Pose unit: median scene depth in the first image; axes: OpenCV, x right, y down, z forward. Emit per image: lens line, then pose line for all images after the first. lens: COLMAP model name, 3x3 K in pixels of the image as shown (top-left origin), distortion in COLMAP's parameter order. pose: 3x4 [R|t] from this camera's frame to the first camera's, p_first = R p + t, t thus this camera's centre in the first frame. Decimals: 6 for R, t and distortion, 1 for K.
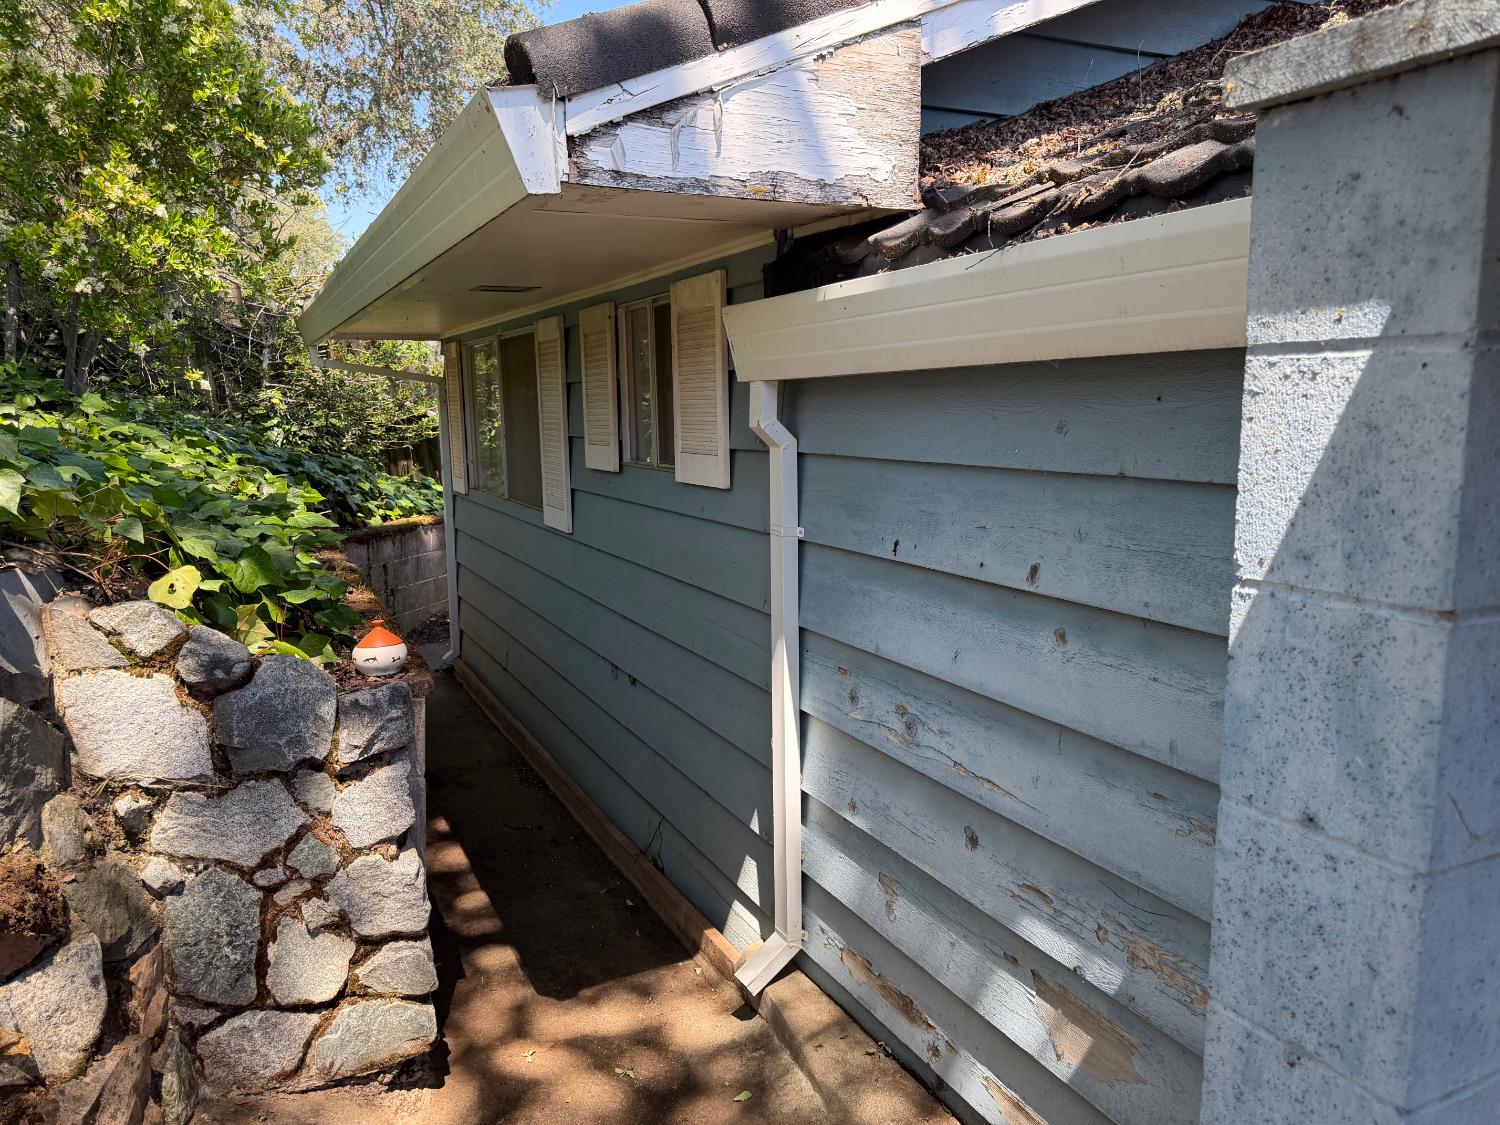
lens RADIAL K [[1059.4, 0, 736.1], [0, 1059.4, 572.7], [0, 0, 1]] dist [0.041126, -0.037270]
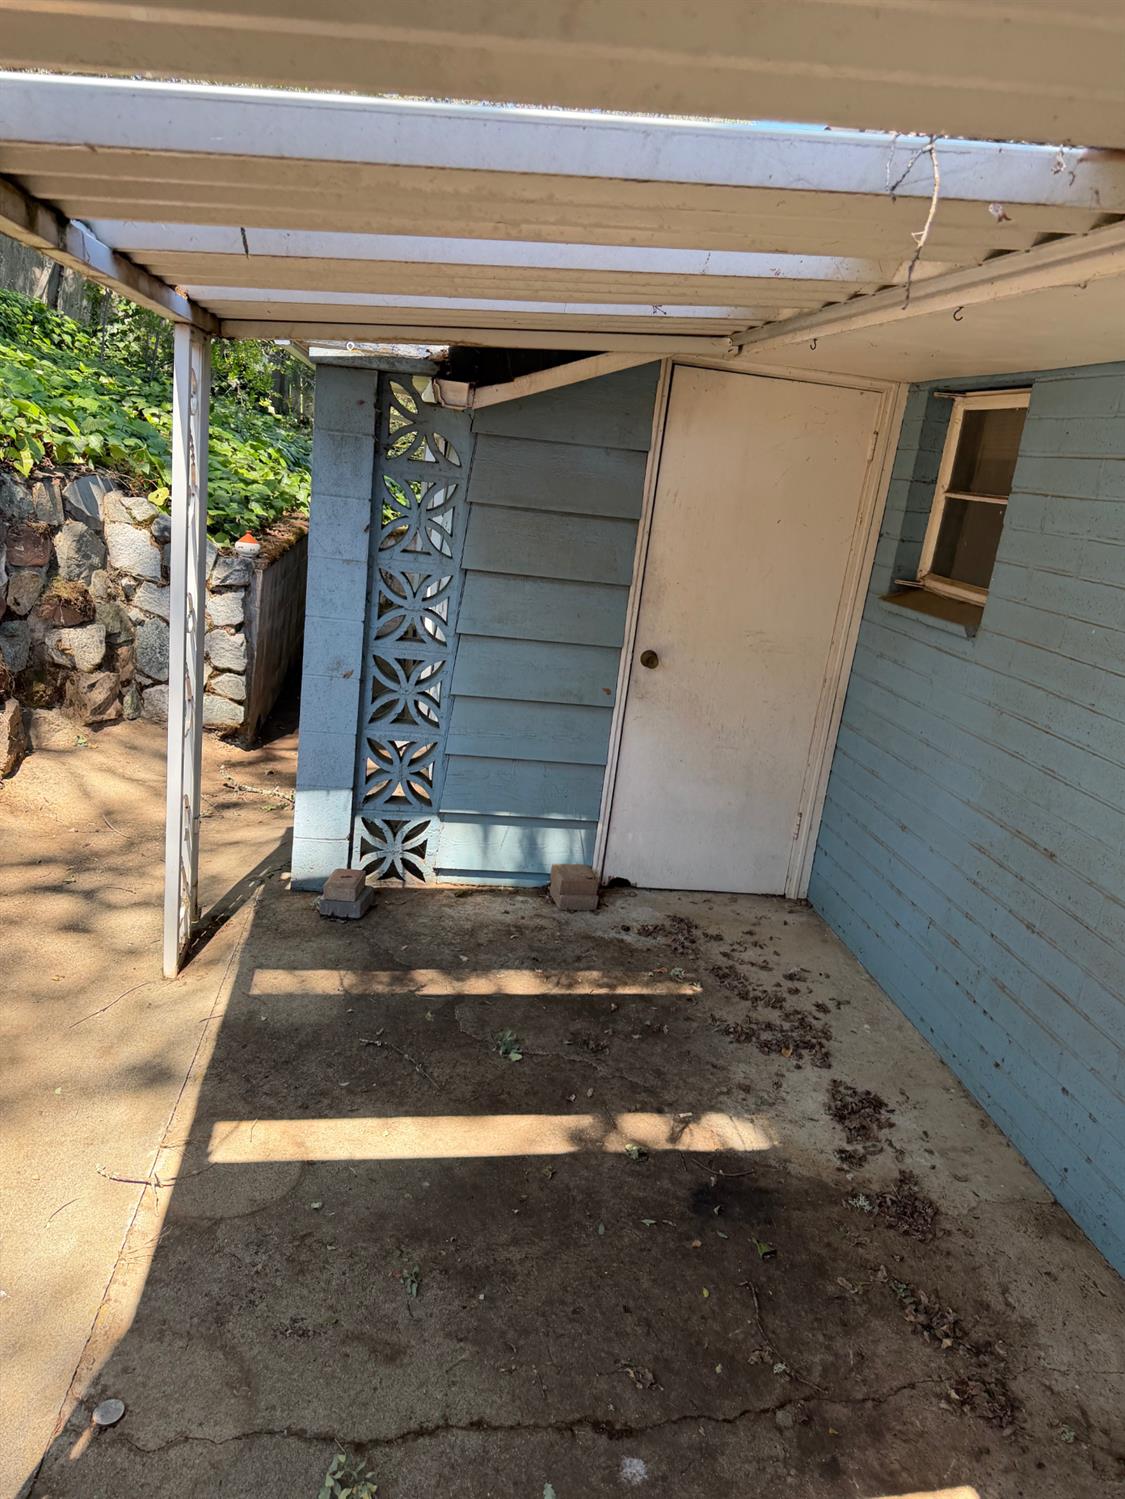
lens RADIAL K [[1058.7, 0, 574.5], [0, 1058.7, 737.7], [0, 0, 1]] dist [0.041126, -0.037270]
pose [[0.951894, 0.193552, -0.237560, 1.020613], [-0.171171, 0.978892, 0.111675, 0.119061], [0.254161, -0.065639, 0.964932, -1.071087]]
